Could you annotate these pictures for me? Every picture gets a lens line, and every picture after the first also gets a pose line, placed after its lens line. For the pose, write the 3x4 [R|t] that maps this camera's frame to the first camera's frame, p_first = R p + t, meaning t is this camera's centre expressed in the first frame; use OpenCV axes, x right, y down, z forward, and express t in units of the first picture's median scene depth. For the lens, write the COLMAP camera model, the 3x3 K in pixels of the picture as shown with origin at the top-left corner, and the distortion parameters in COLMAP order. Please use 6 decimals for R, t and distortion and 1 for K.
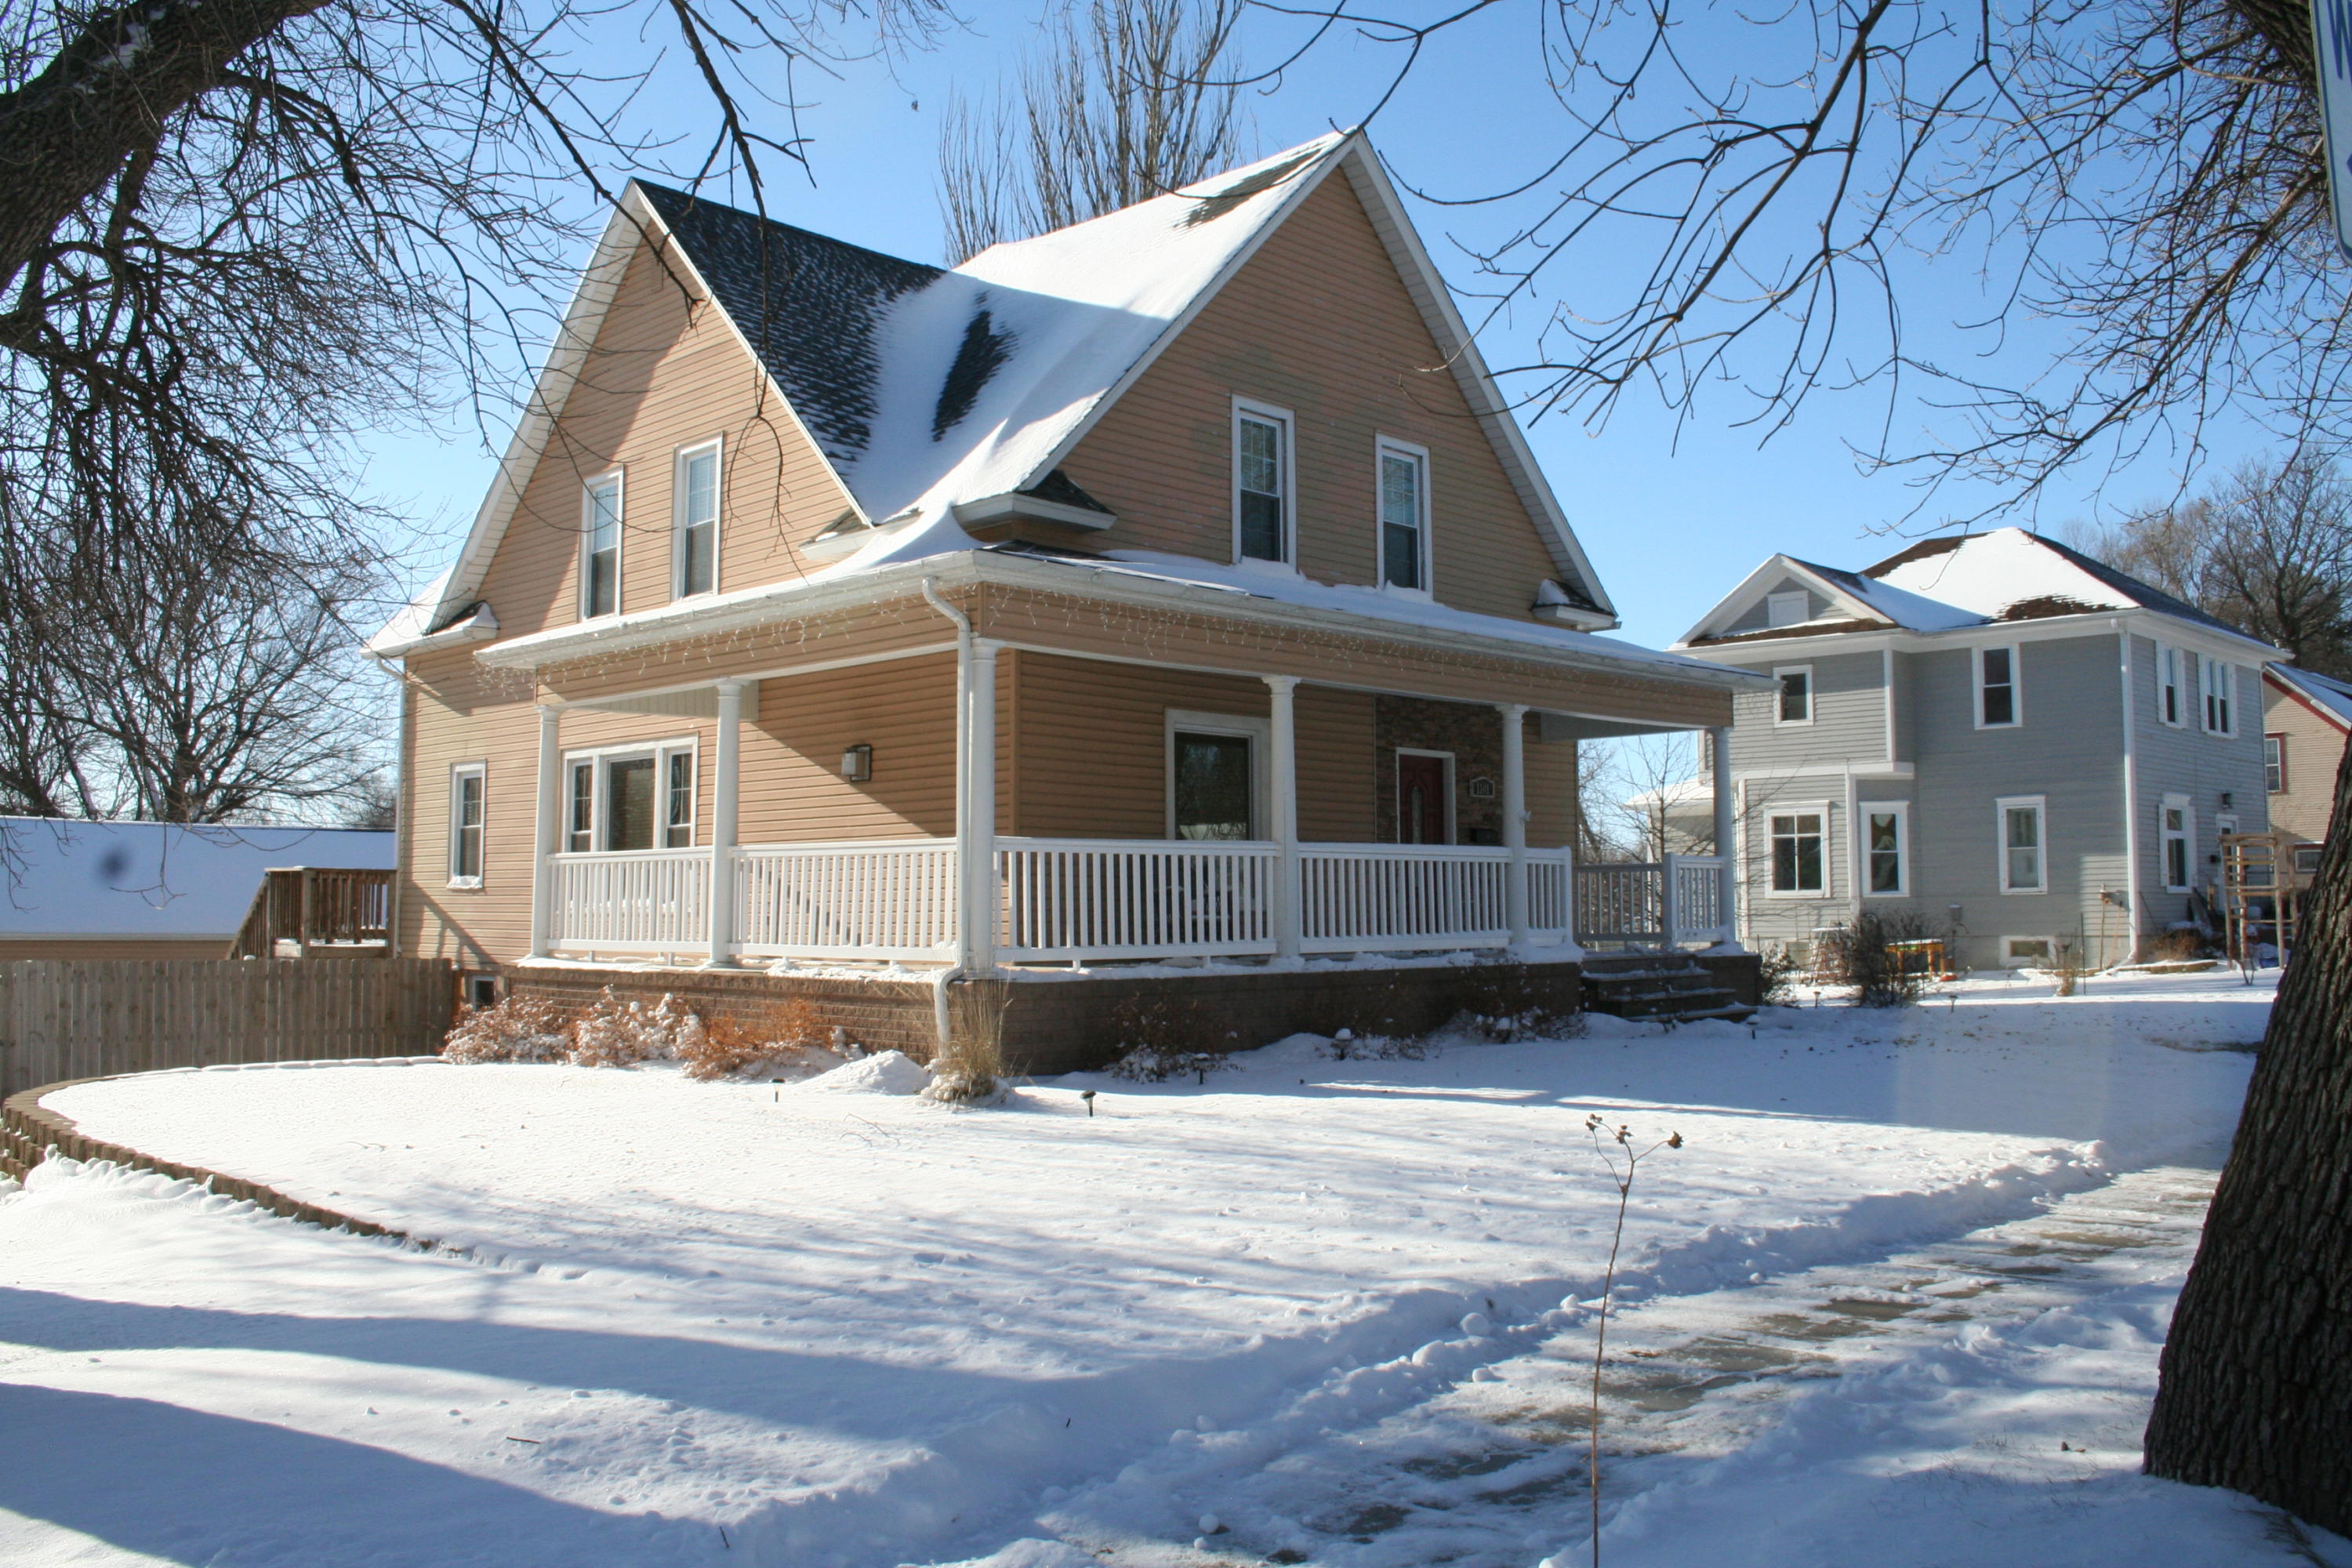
lens RADIAL K [[1915.5, 0, 1176.0], [0, 1915.5, 784.0], [0, 0, 1]] dist [-0.111128, 0.007768]
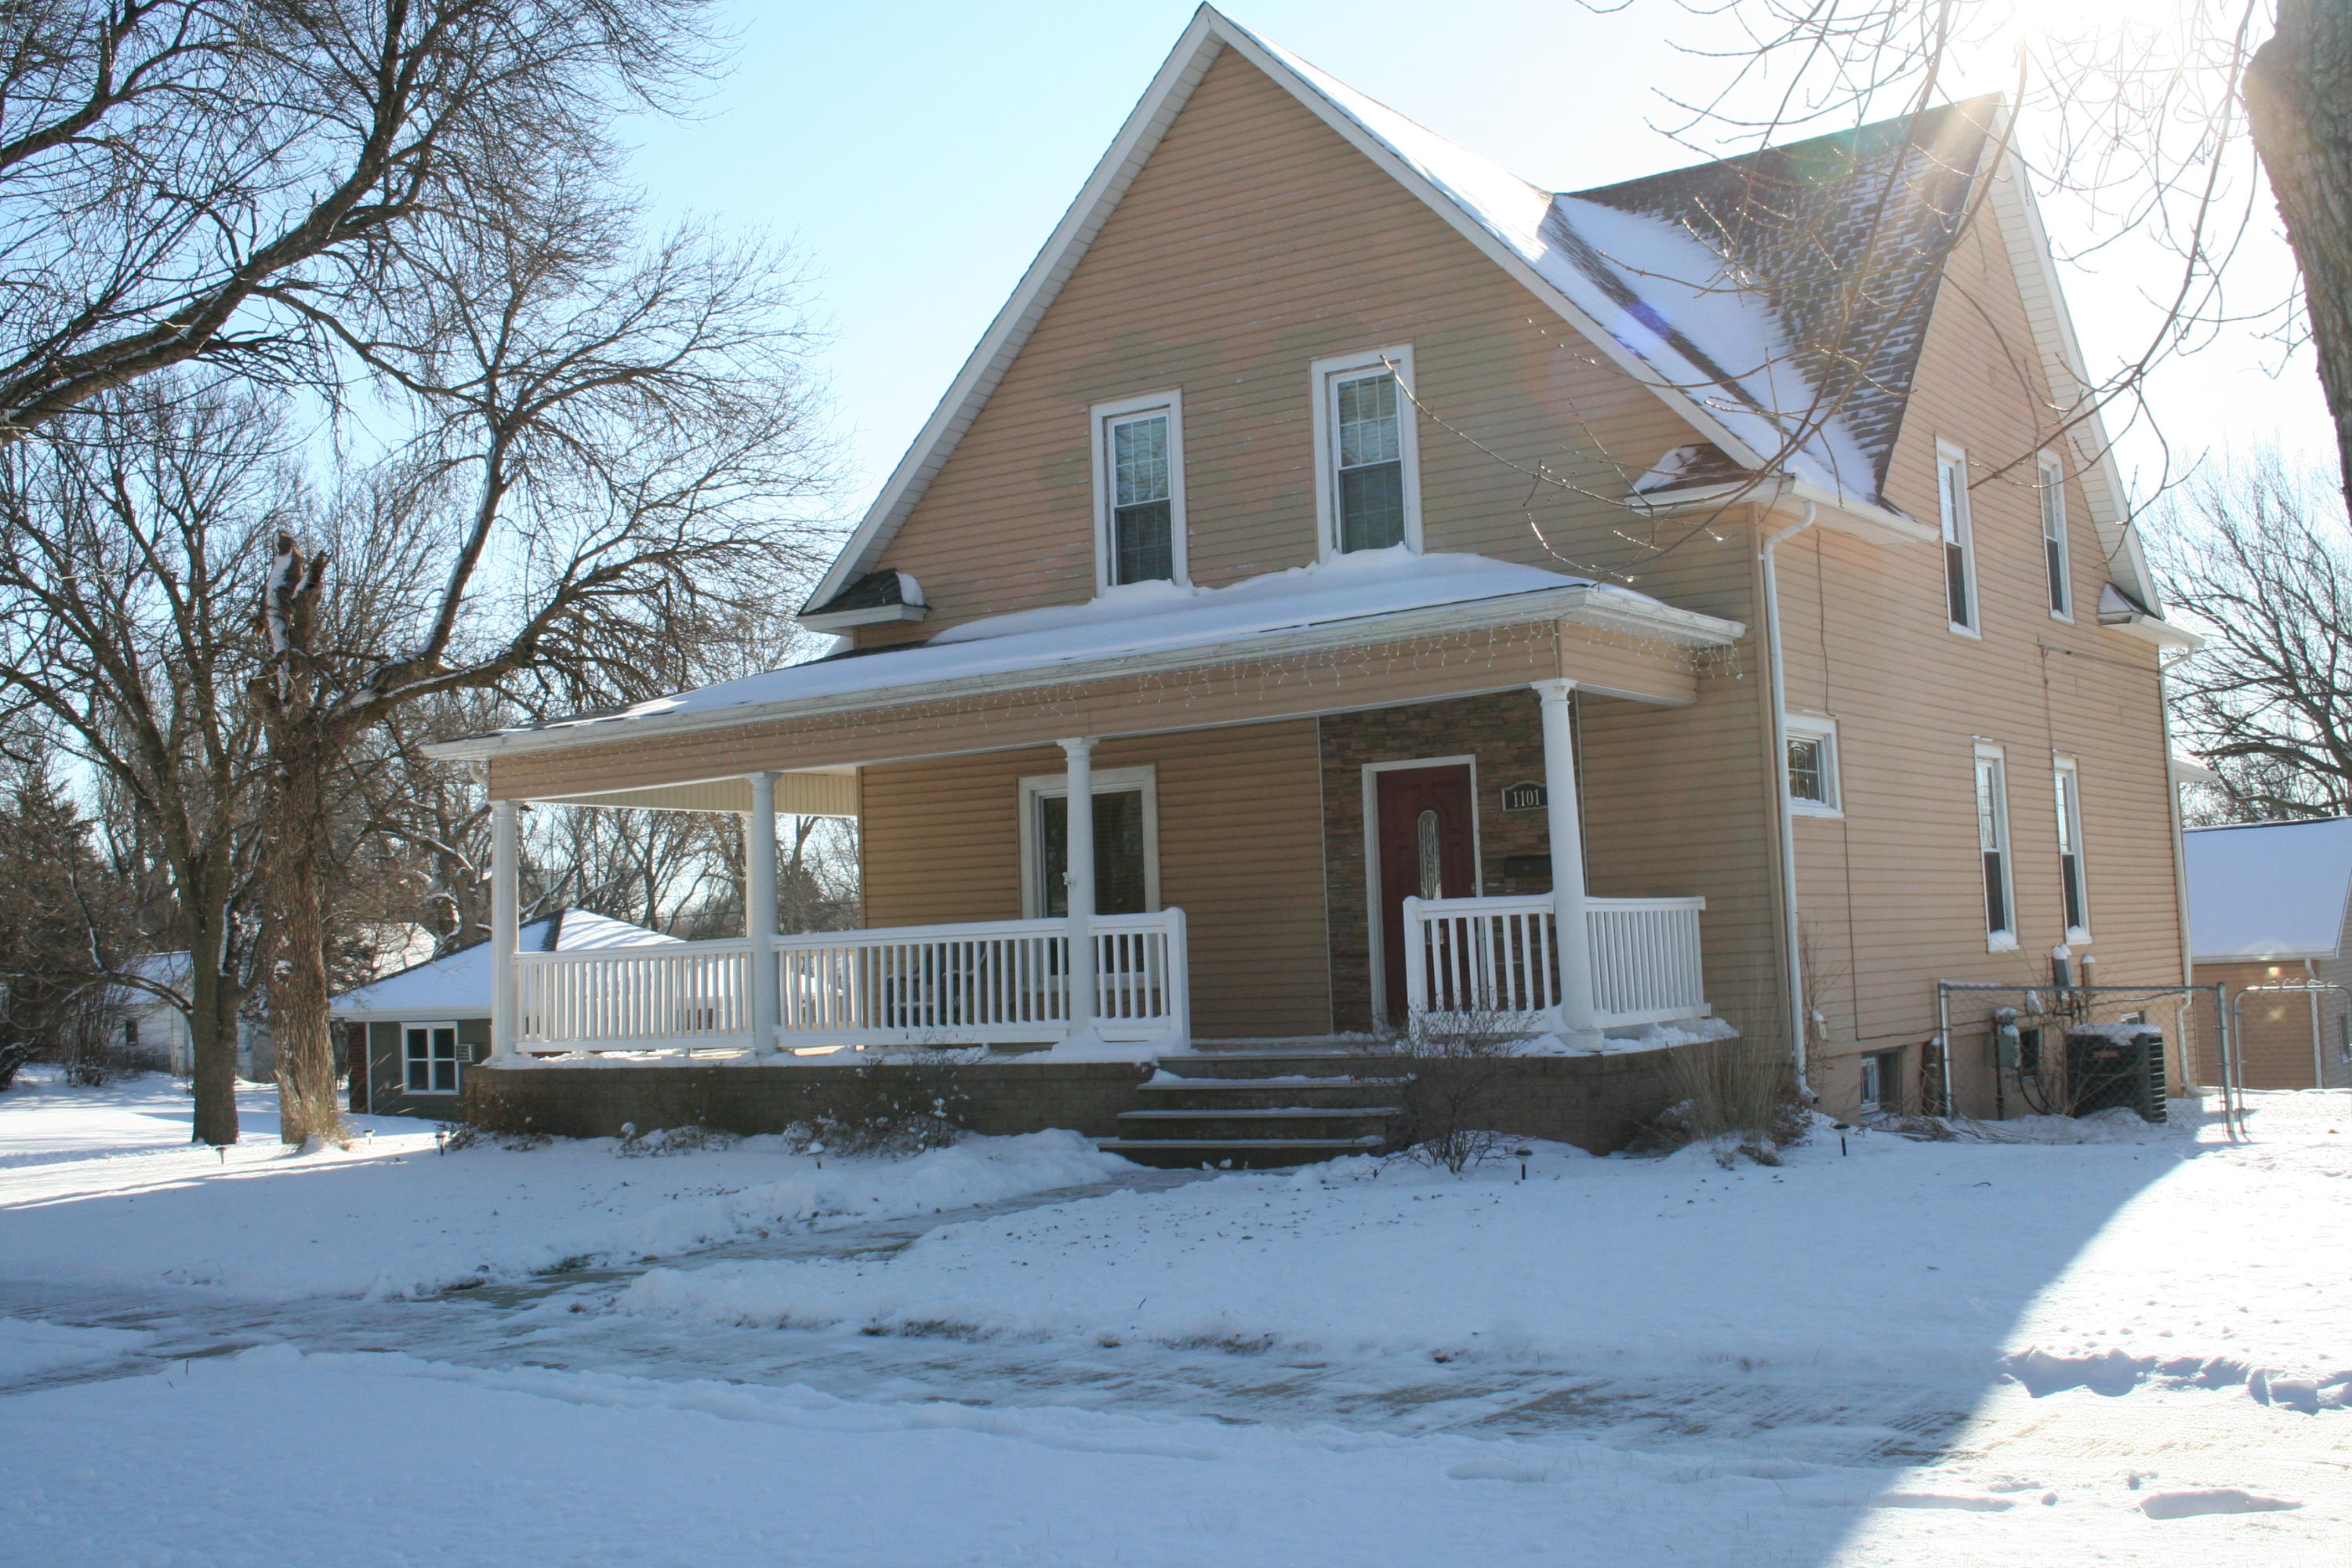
lens RADIAL K [[2567.8, 0, 1176.0], [0, 2567.8, 784.0], [0, 0, 1]] dist [0.003723, 0.000949]
pose [[0.188370, -0.073558, -0.979339, 1.189052], [0.107227, 0.992770, -0.053943, 0.038234], [0.976227, -0.094851, 0.194896, 0.786896]]
